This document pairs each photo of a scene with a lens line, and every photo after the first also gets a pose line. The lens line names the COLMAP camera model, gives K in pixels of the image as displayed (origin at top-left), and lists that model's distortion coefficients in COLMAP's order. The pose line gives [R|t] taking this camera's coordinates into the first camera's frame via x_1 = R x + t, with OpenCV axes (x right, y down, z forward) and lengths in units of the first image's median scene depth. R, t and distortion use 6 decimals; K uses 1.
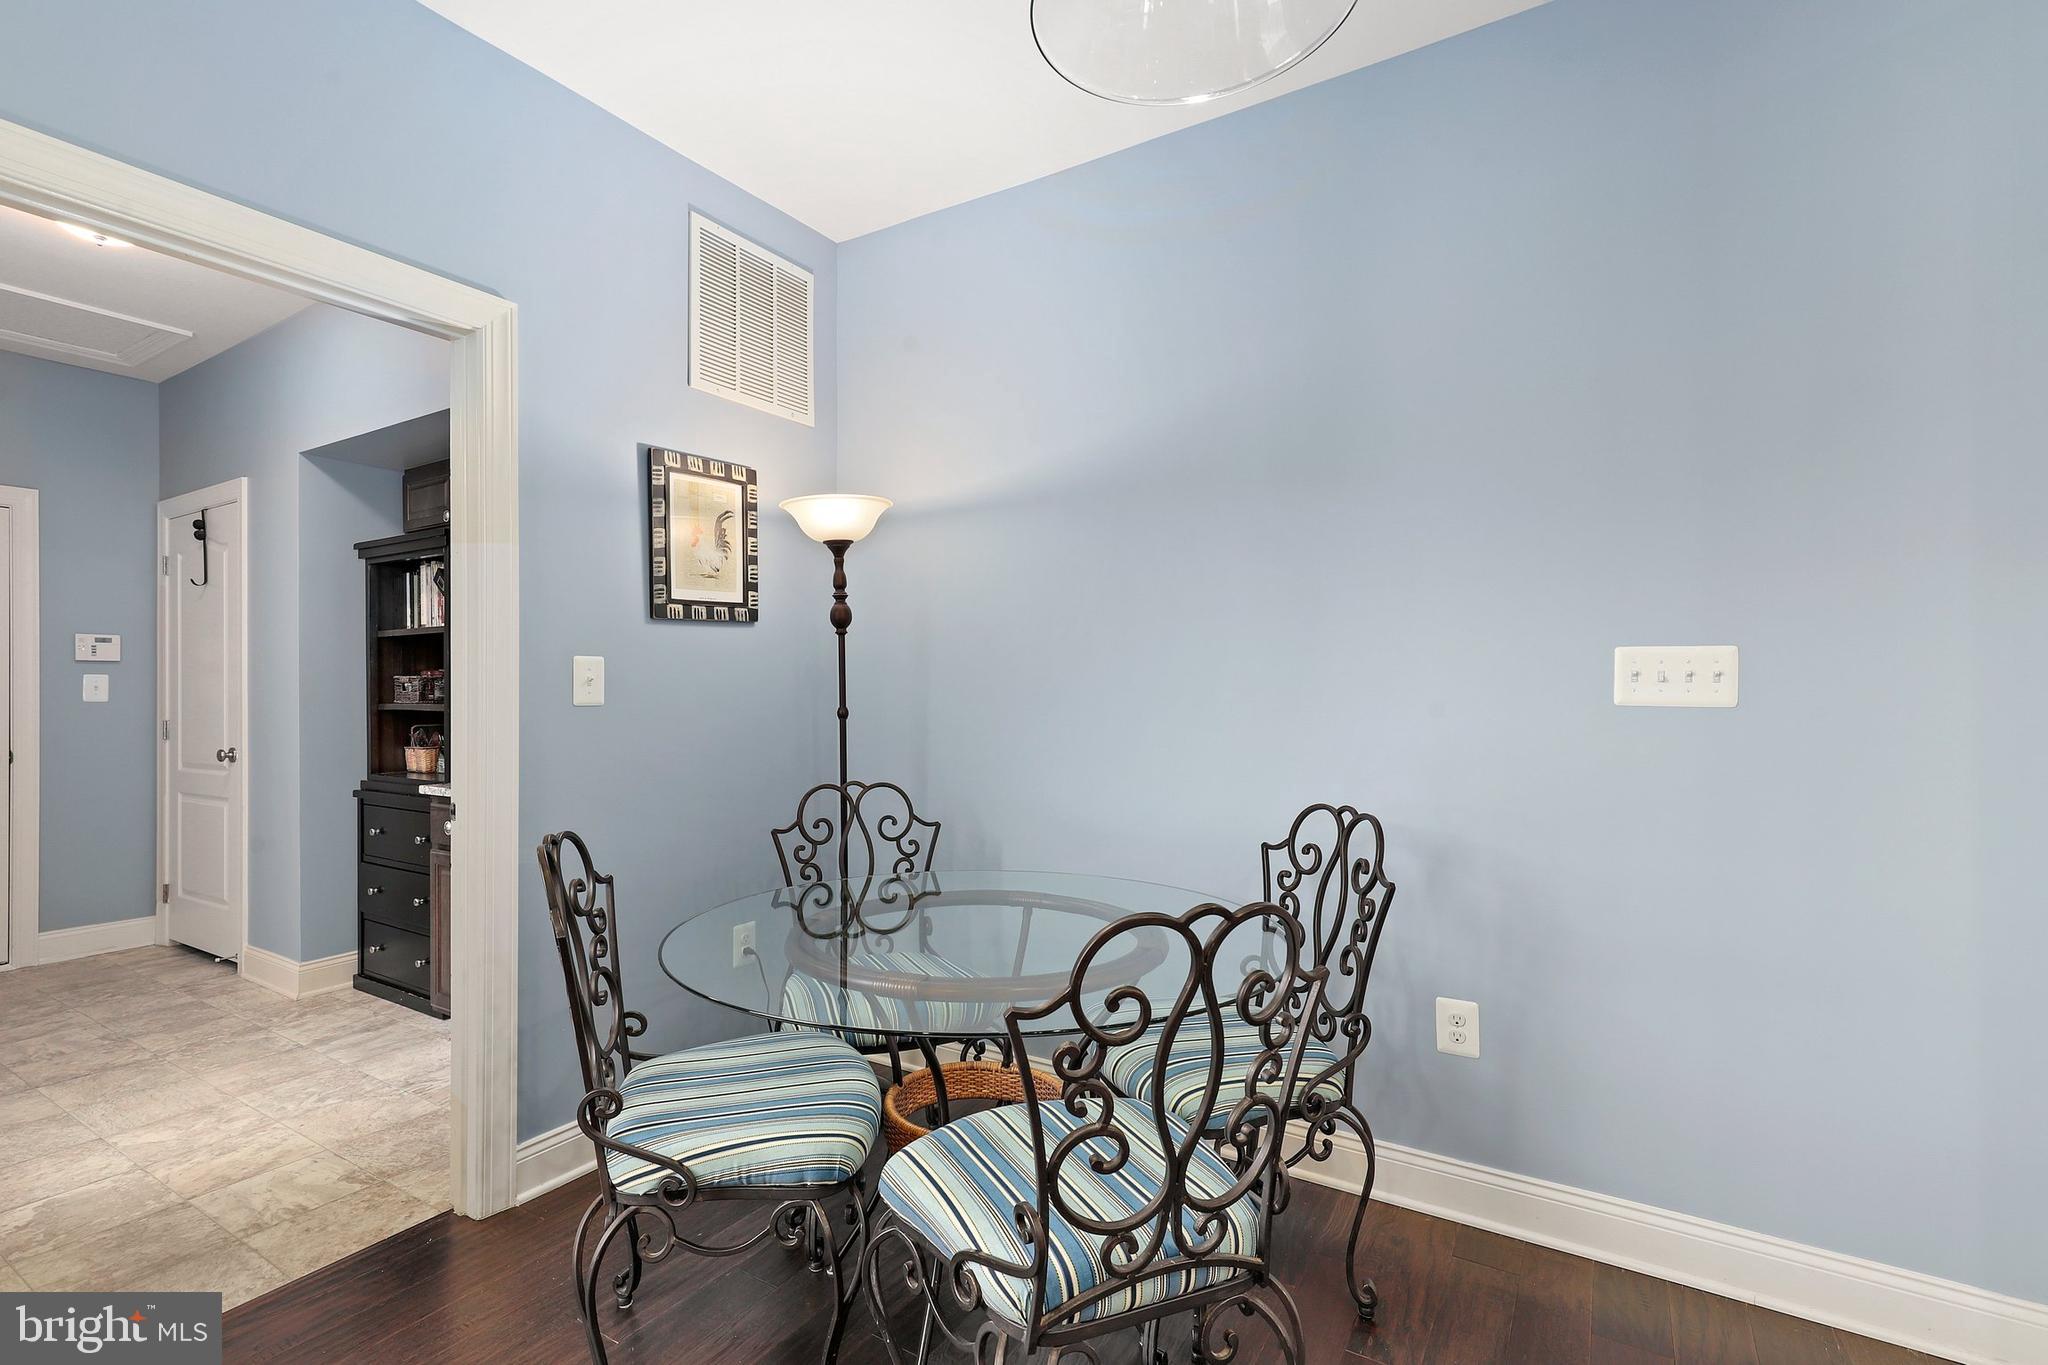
lens RADIAL K [[962.4, 0, 986.4], [0, 962.4, 689.4], [0, 0, 1]] dist [0.005125, -0.000216]
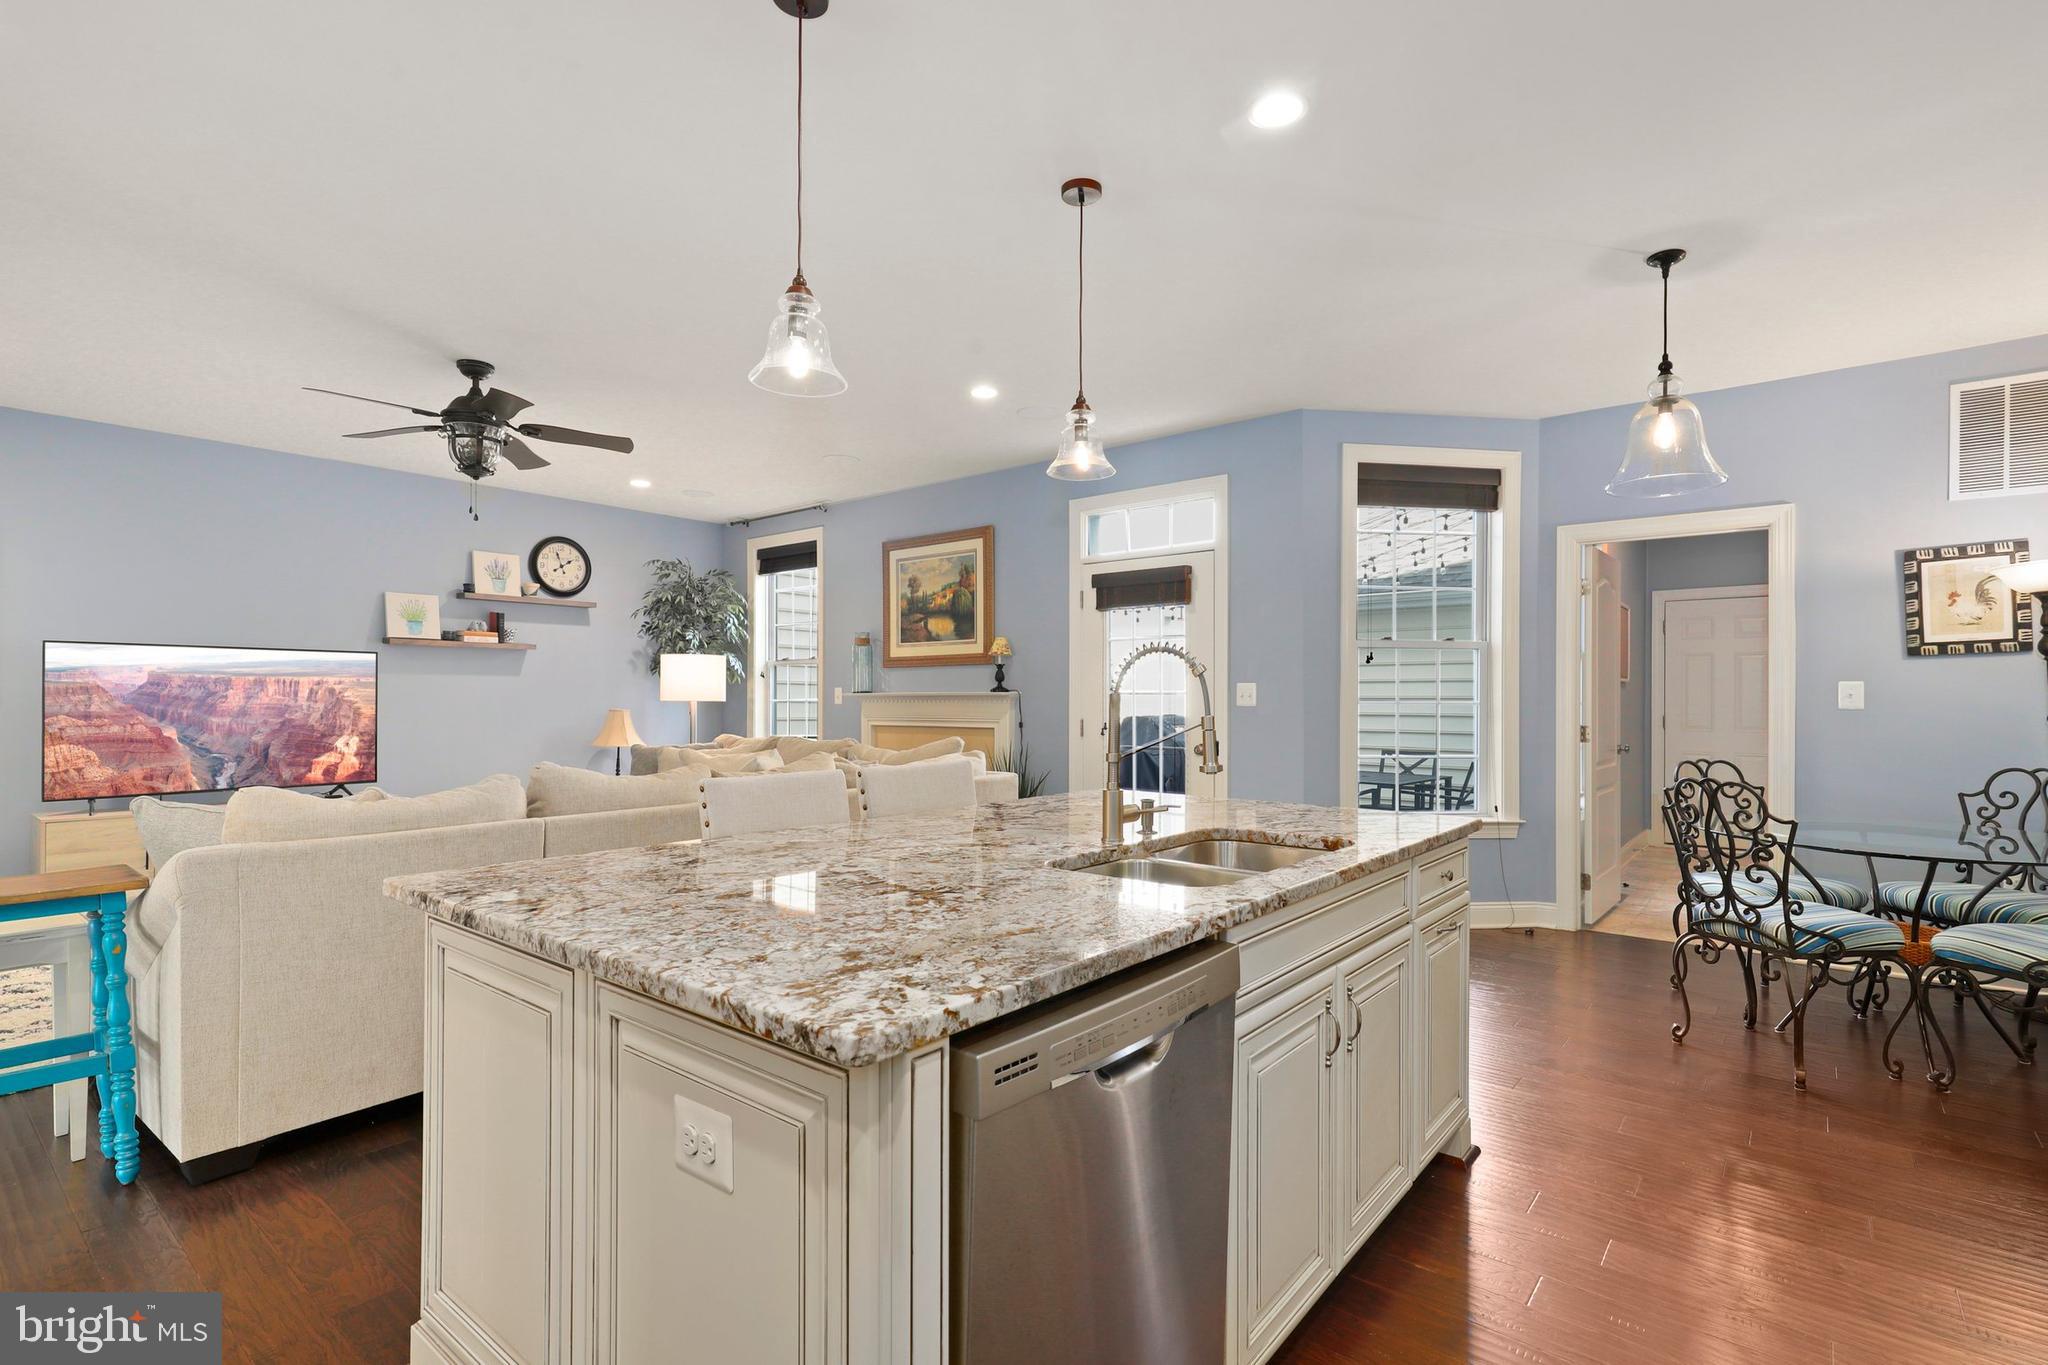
lens RADIAL K [[950.1, 0, 1052.0], [0, 950.1, 693.5], [0, 0, 1]] dist [0.006579, 0.000094]
pose [[-0.089363, -0.005372, -0.995985, 1.296350], [-0.000731, 0.999986, -0.005328, -0.001834], [0.995999, 0.000252, -0.089366, -0.269095]]
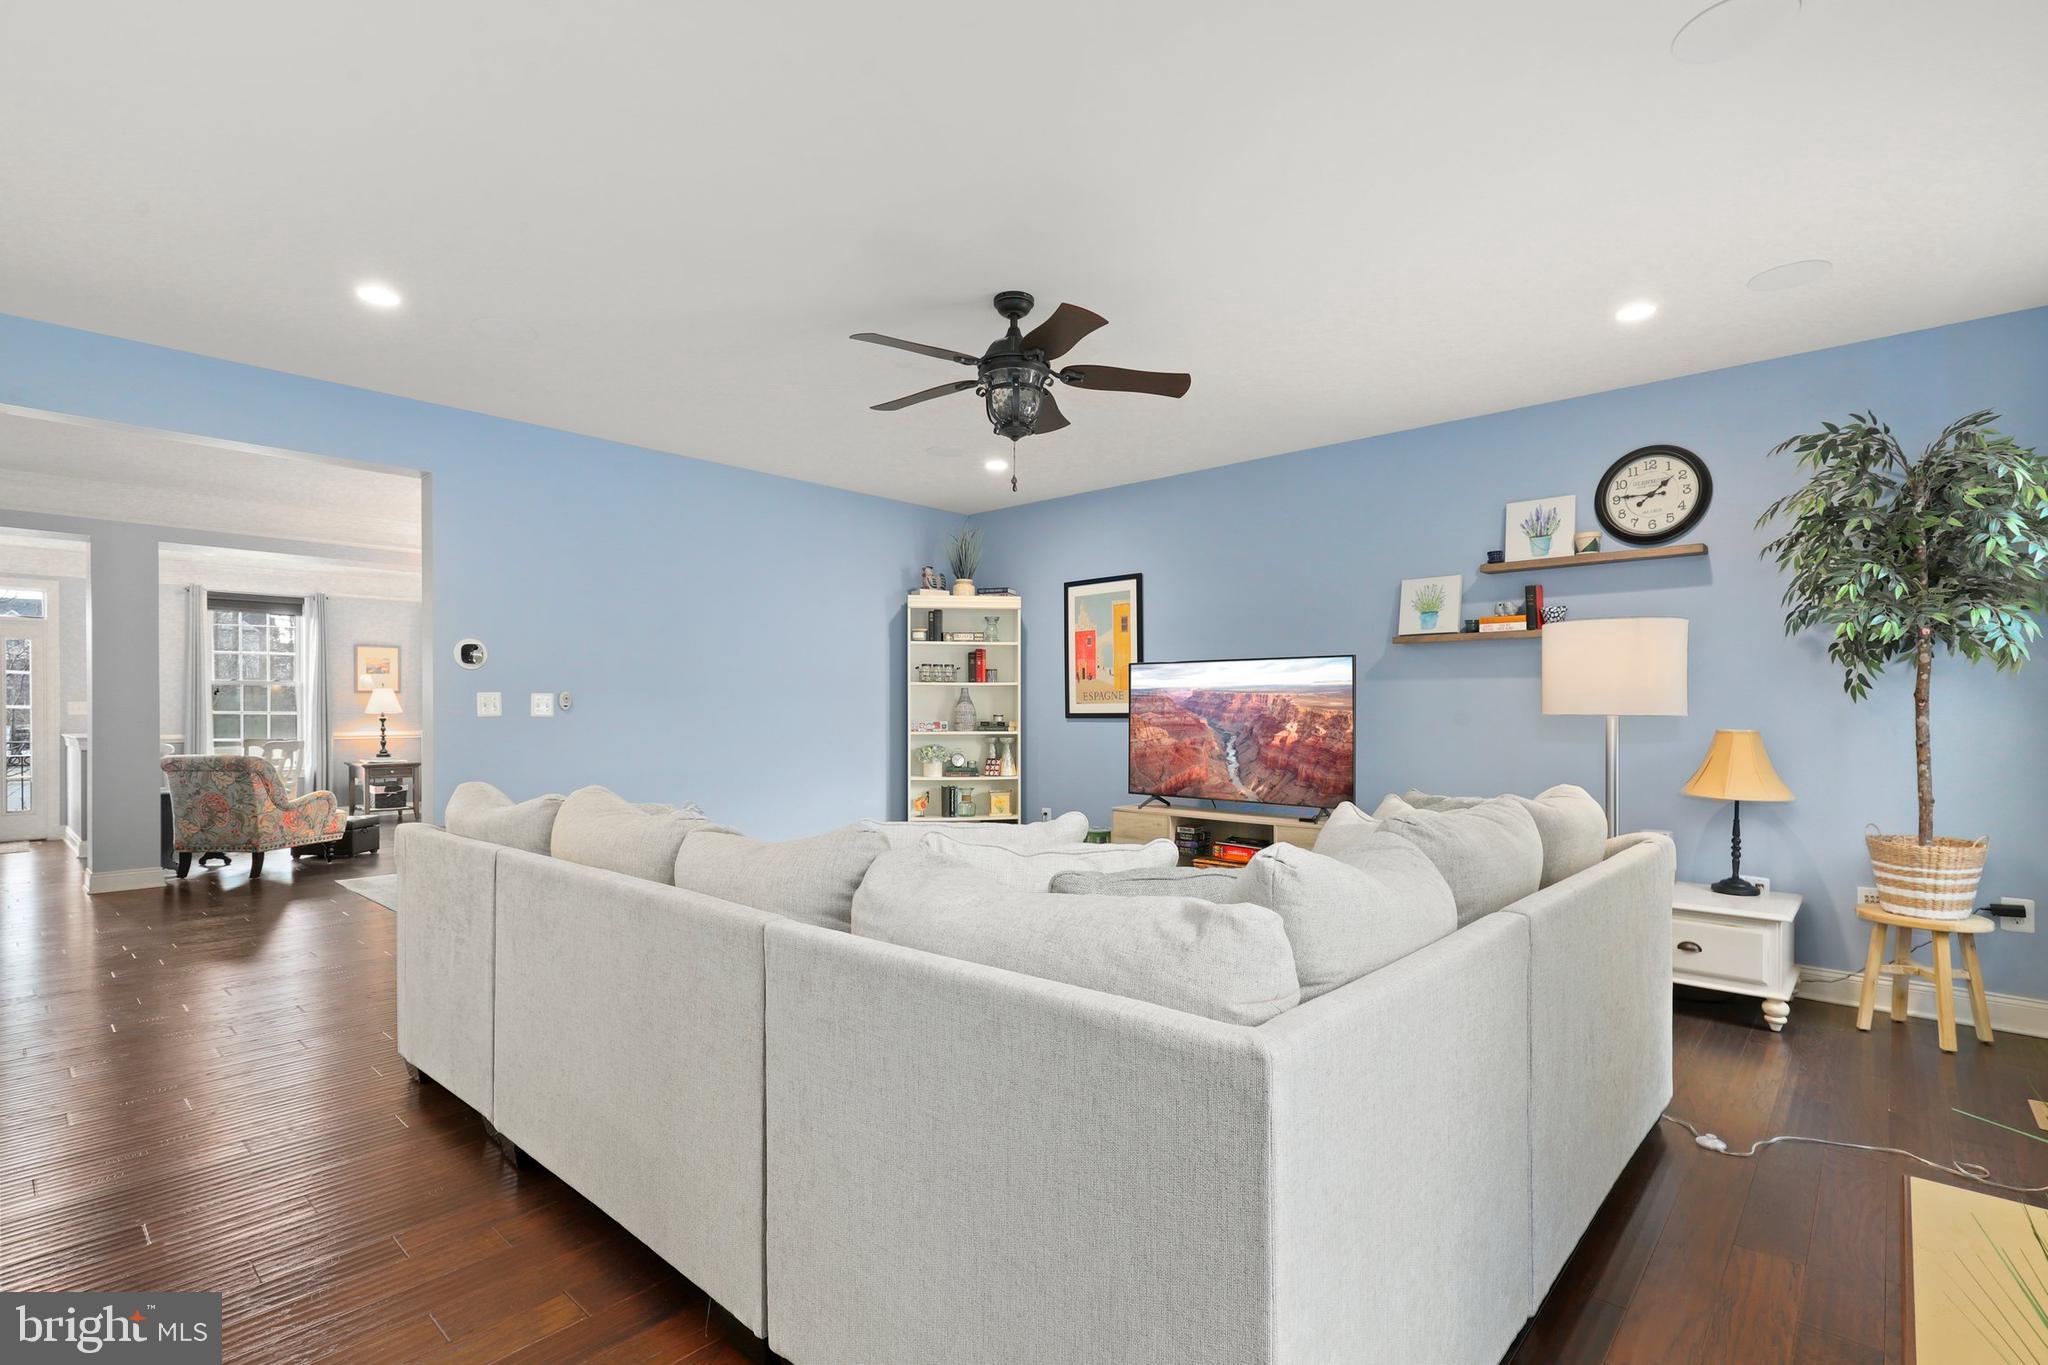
lens RADIAL K [[952.8, 0, 1029.1], [0, 952.8, 700.7], [0, 0, 1]] dist [0.008742, -0.000102]
pose [[-0.988235, 0.002149, 0.152926, -0.353648], [0.000552, 0.999945, -0.010489, -0.000534], [-0.152940, -0.010281, -0.988182, -0.103890]]
